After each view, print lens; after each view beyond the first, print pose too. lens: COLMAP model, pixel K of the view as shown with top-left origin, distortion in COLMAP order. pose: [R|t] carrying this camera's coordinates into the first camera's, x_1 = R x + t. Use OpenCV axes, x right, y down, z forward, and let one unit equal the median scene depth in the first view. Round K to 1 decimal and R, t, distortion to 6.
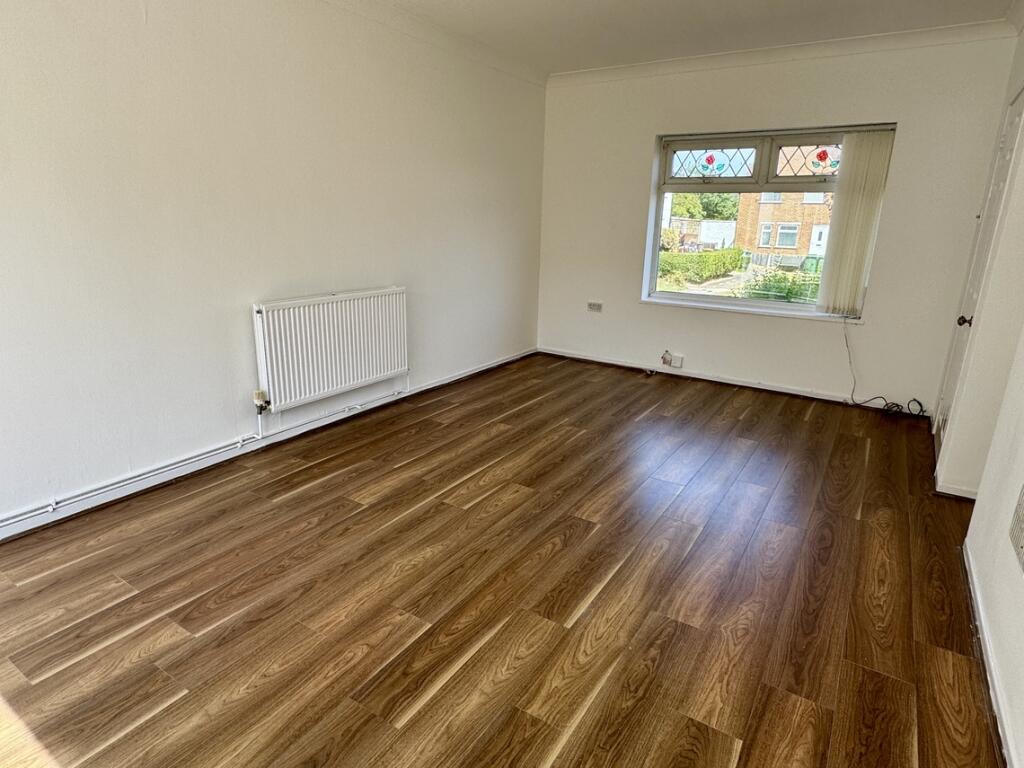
lens RADIAL K [[586.7, 0, 510.8], [0, 586.7, 386.1], [0, 0, 1]] dist [0.000709, 0.002922]
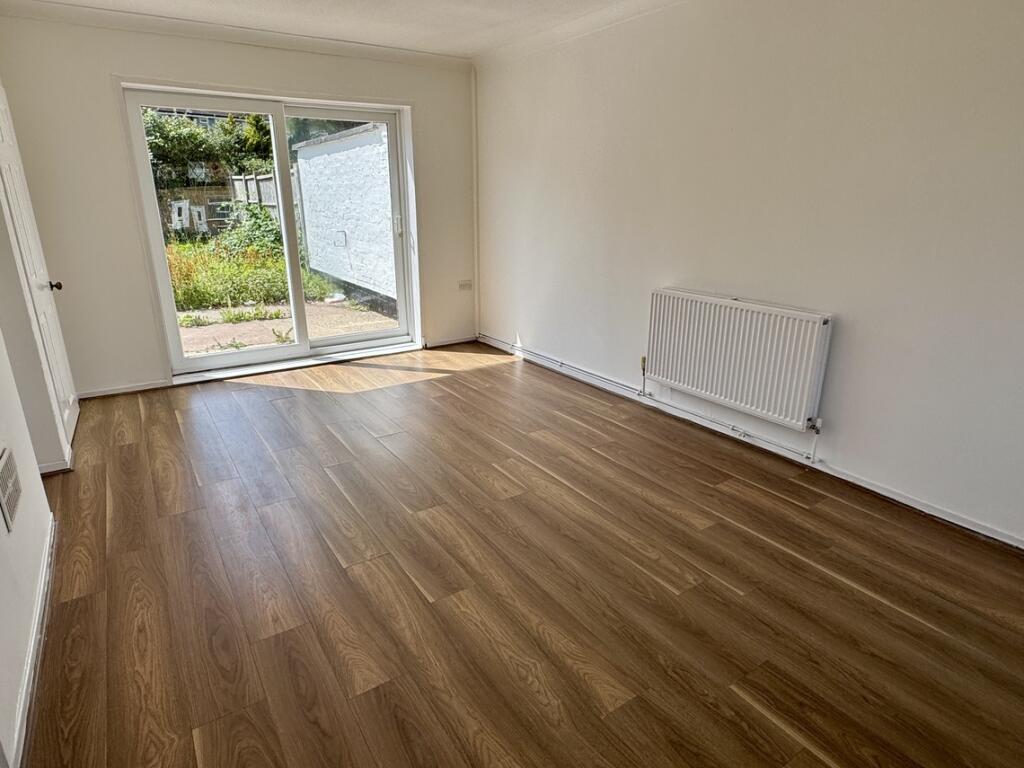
lens RADIAL K [[586.7, 0, 514.5], [0, 586.7, 382.2], [0, 0, 1]] dist [0.000709, 0.002922]
pose [[-0.404801, 0.257682, -0.877346, 0.773176], [-0.261689, 0.886695, 0.381170, -0.342123], [0.876159, 0.383889, -0.291503, 1.146396]]
